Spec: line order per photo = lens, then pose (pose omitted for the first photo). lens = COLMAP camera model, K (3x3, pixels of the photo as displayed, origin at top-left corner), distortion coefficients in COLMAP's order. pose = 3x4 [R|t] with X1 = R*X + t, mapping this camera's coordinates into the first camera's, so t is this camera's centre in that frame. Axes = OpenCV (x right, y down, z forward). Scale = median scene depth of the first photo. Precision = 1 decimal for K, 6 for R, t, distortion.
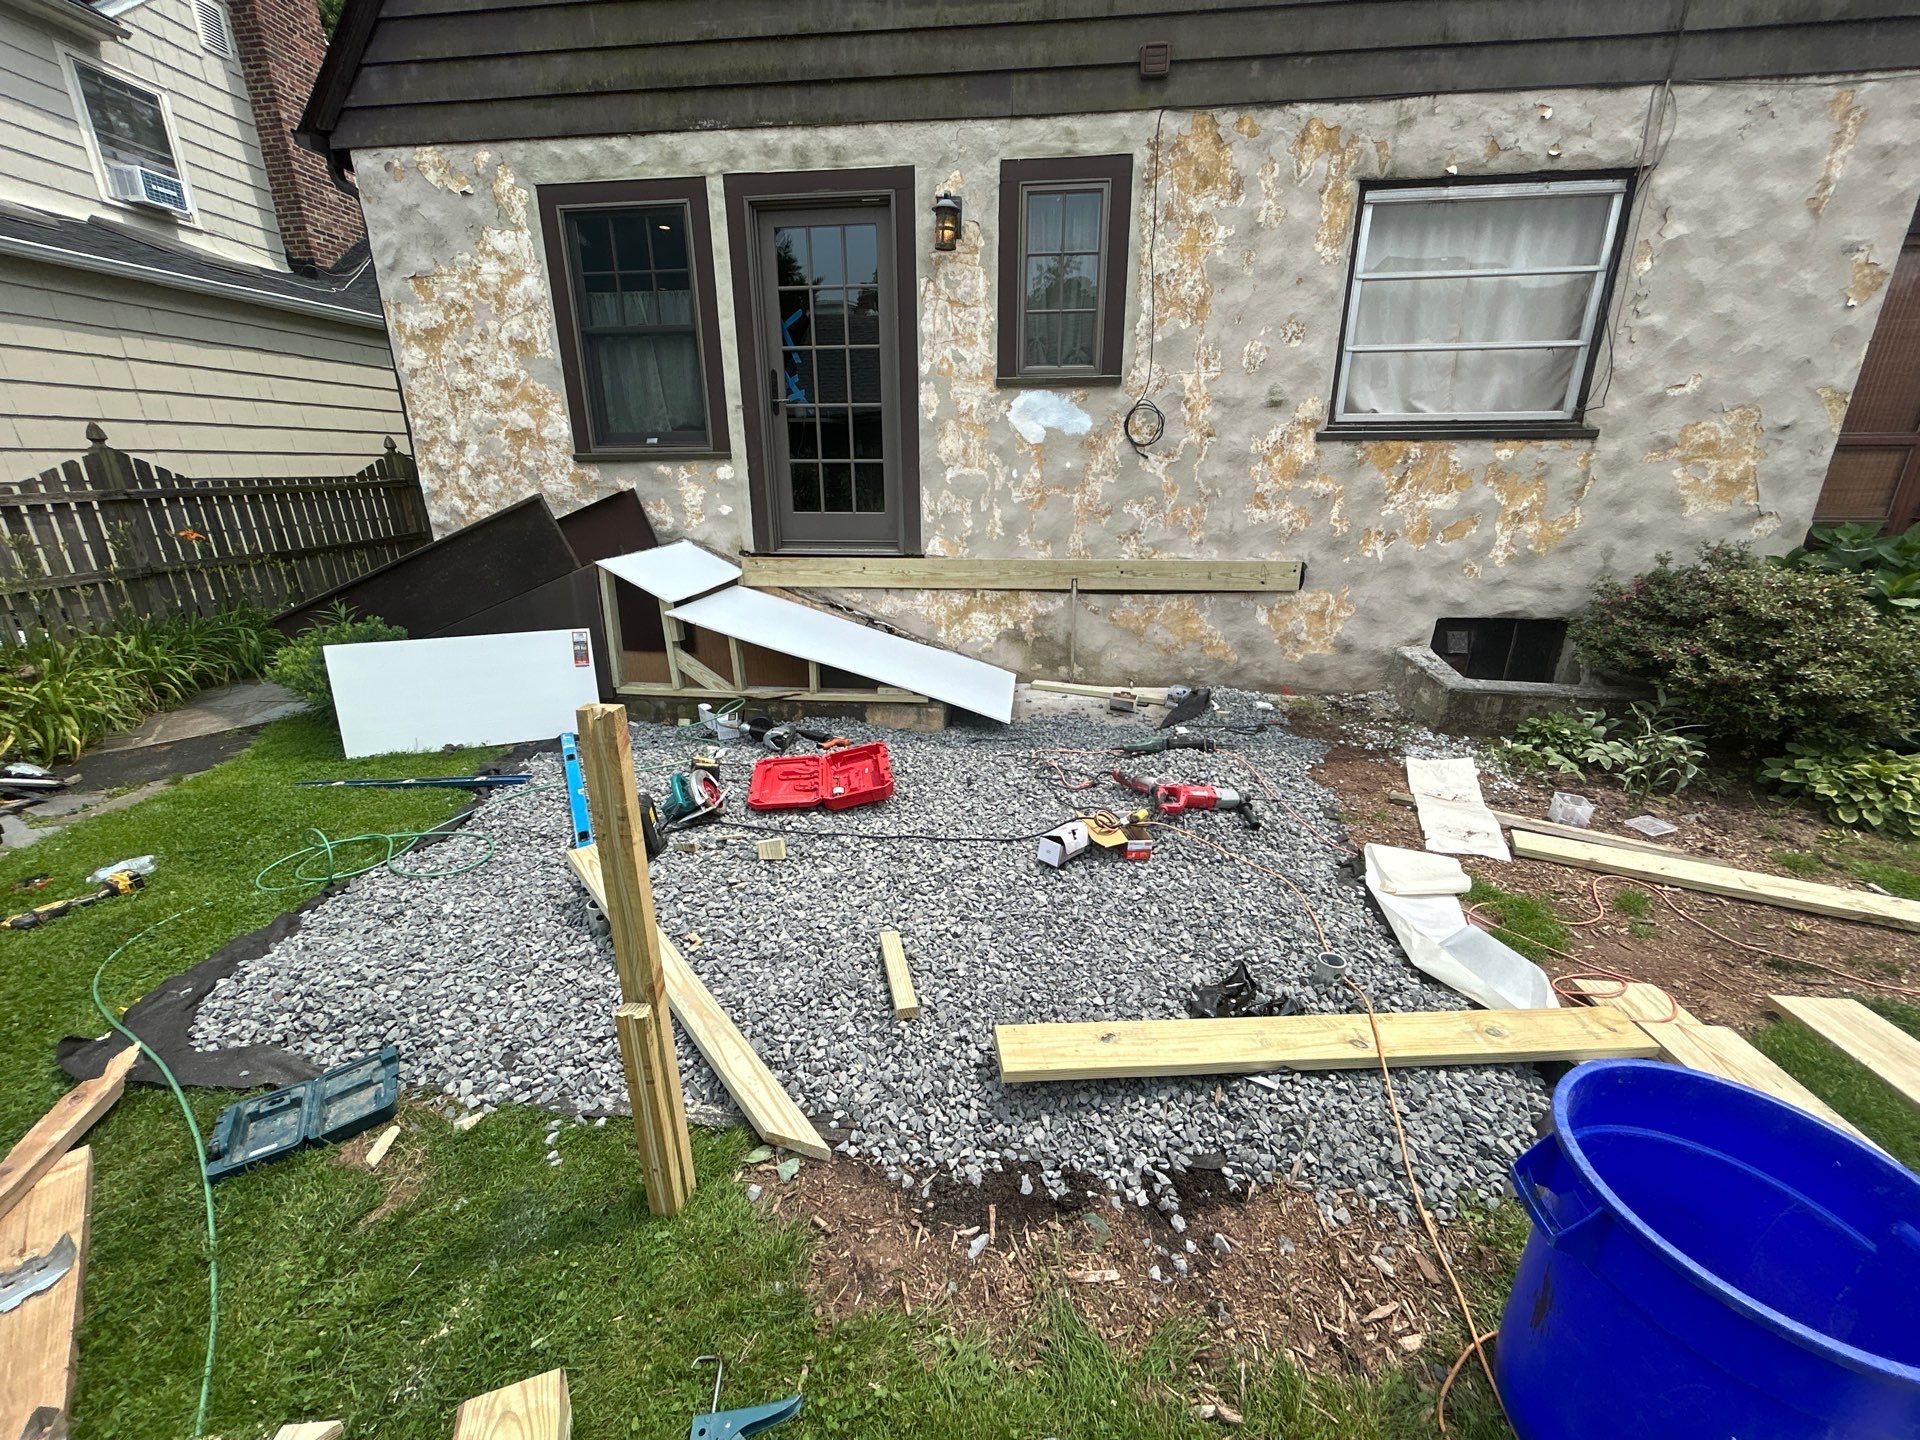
lens RADIAL K [[775.1, 0, 954.8], [0, 775.1, 718.3], [0, 0, 1]] dist [-0.001604, 0.001388]
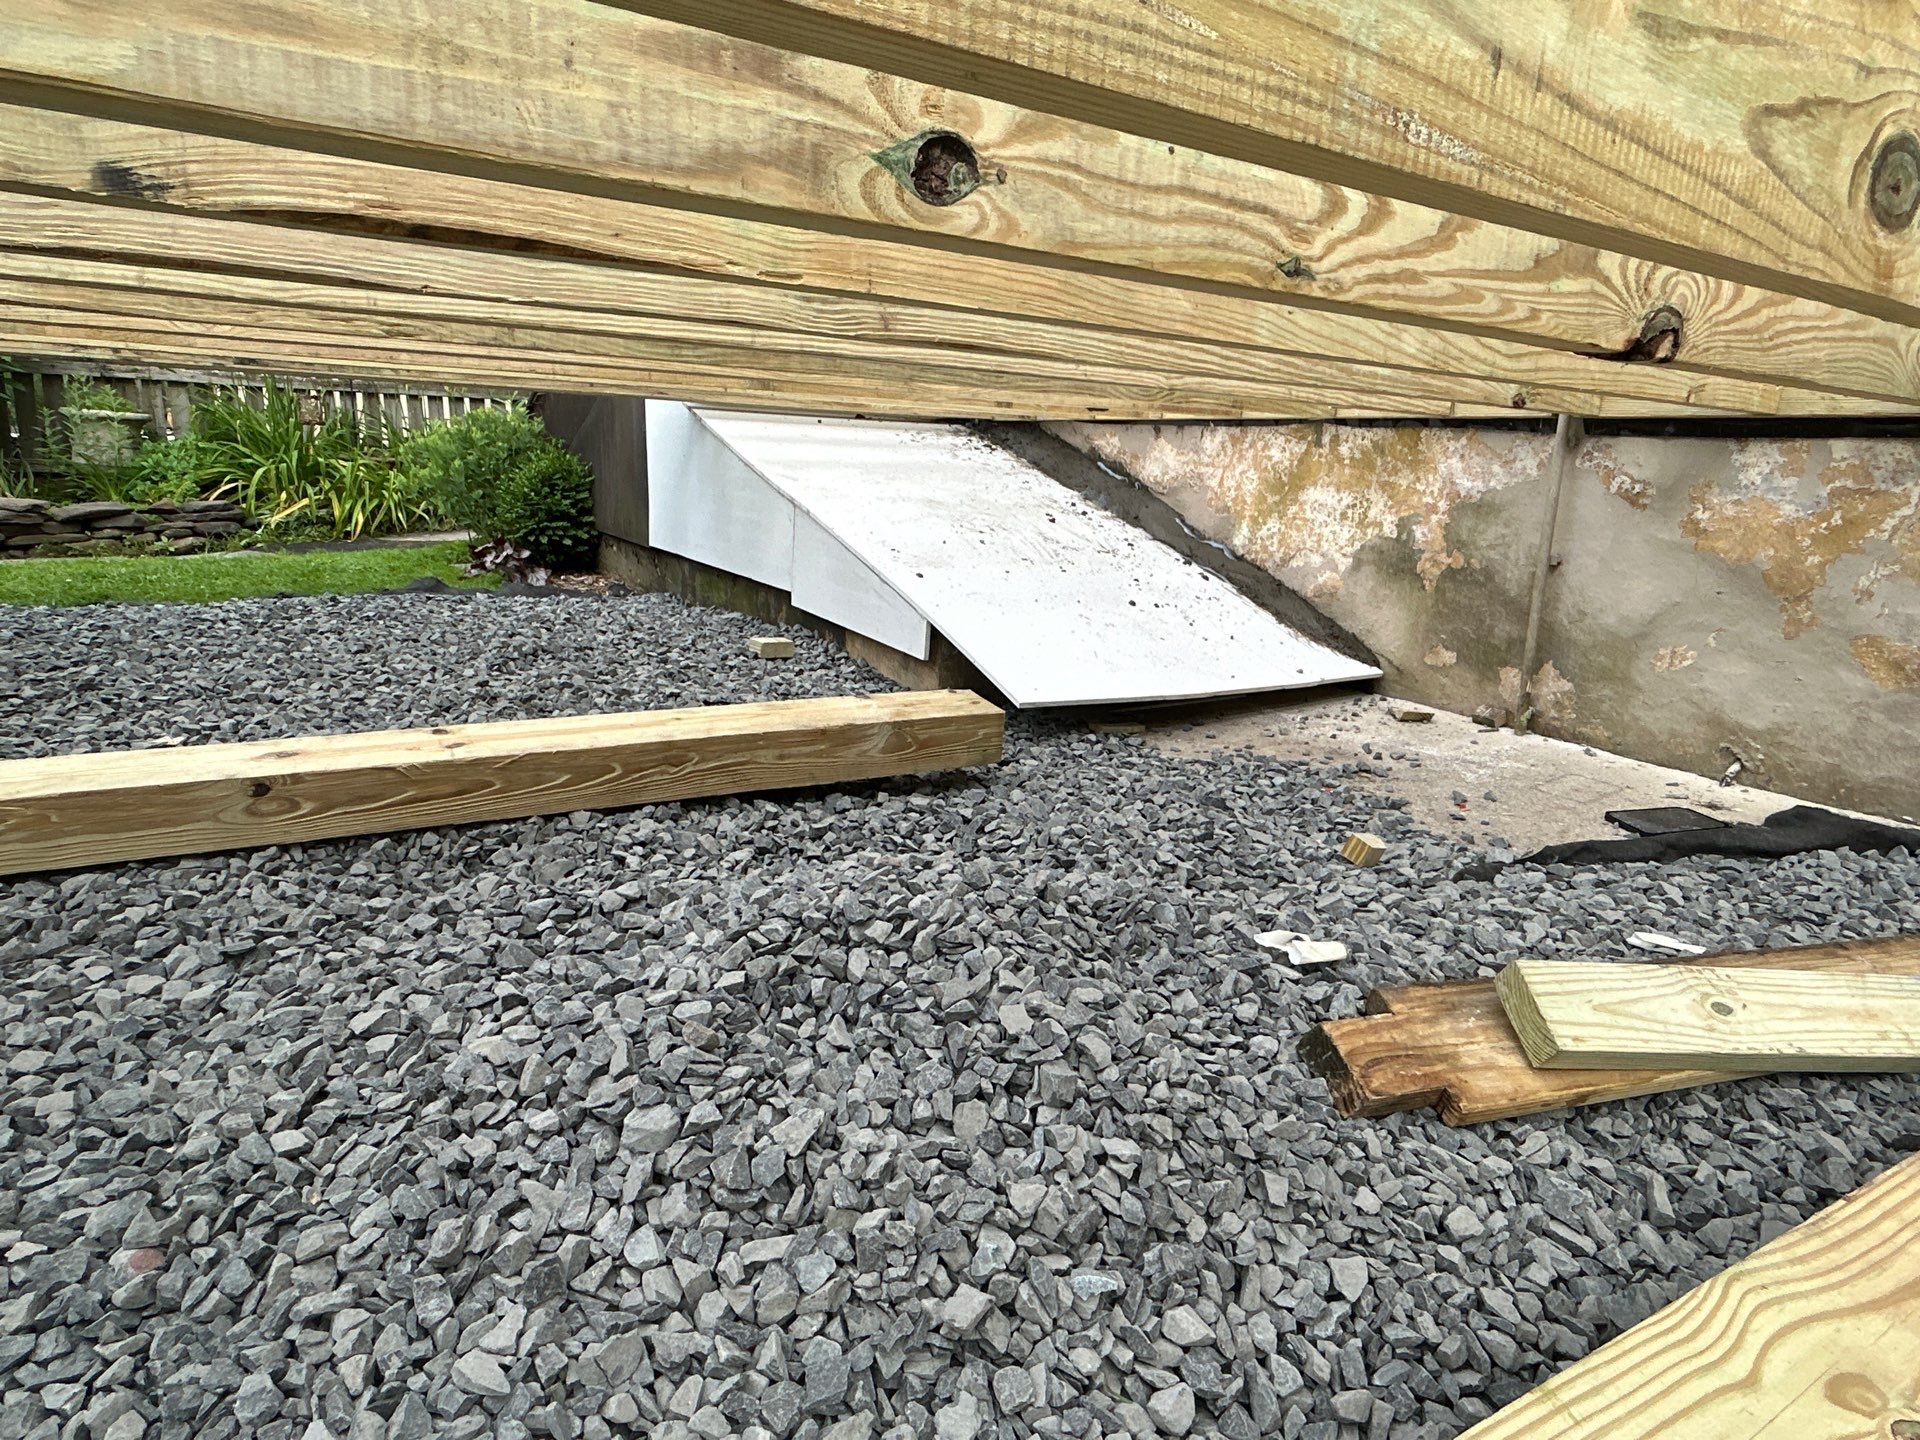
lens RADIAL K [[1128.8, 0, 962.6], [0, 1128.8, 727.0], [0, 0, 1]] dist [0.000343, -0.000149]
pose [[0.627811, 0.217385, -0.747394, 0.395263], [-0.283958, 0.957997, 0.040115, 0.003048], [0.724721, 0.187044, 0.663169, 0.589419]]
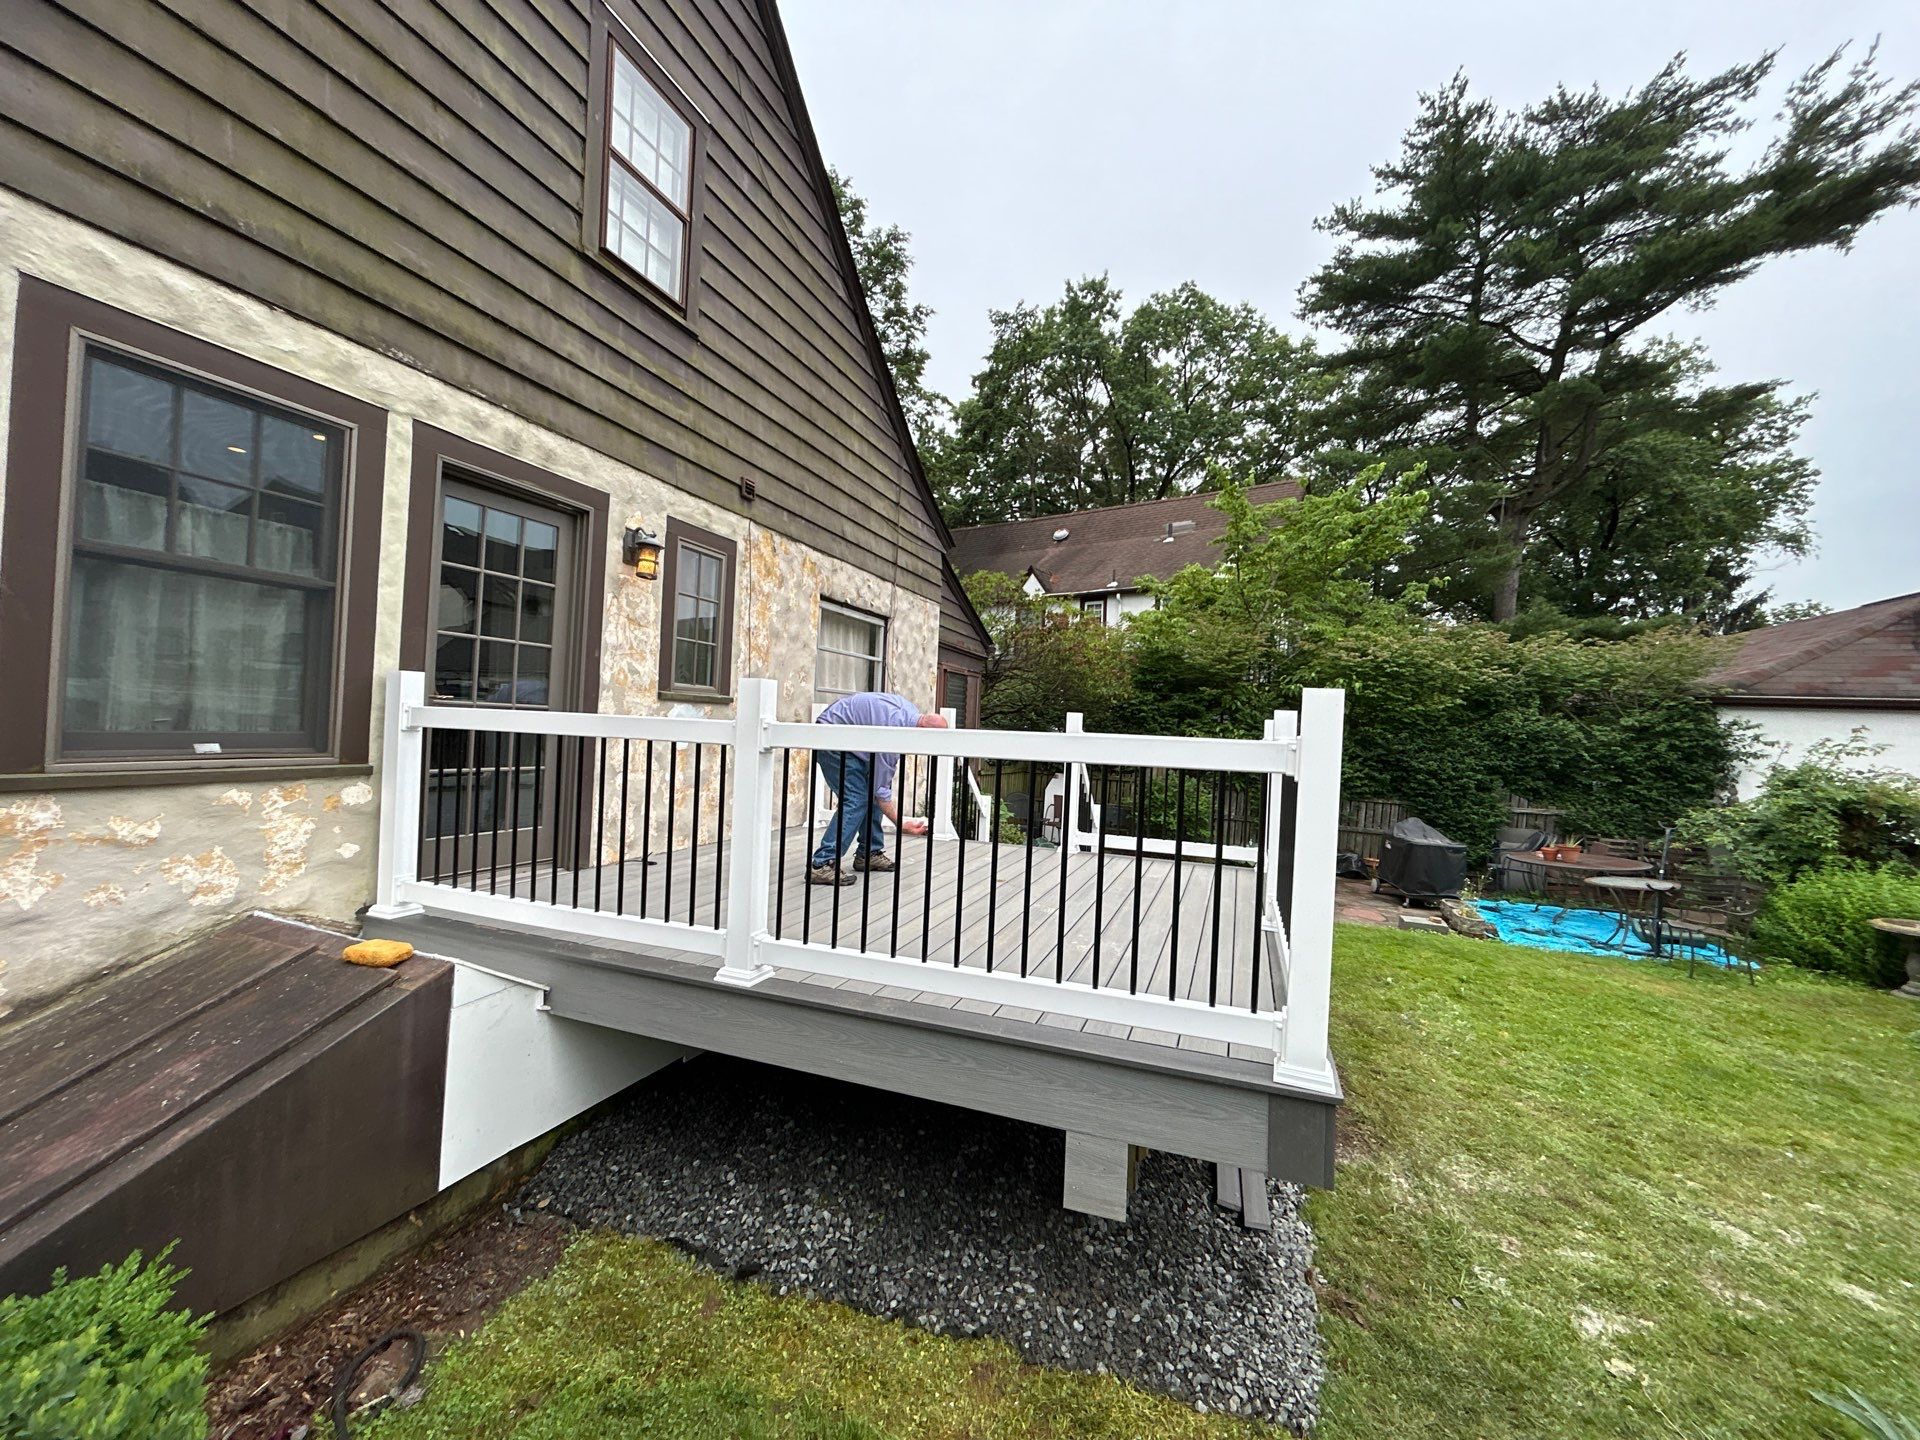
lens RADIAL K [[775.1, 0, 966.9], [0, 775.1, 719.4], [0, 0, 1]] dist [-0.001604, 0.001388]
pose [[0.235562, 0.023427, 0.971577, -0.875418], [0.252830, 0.963810, -0.084539, -0.208197], [-0.938396, 0.265558, 0.221114, 0.386351]]
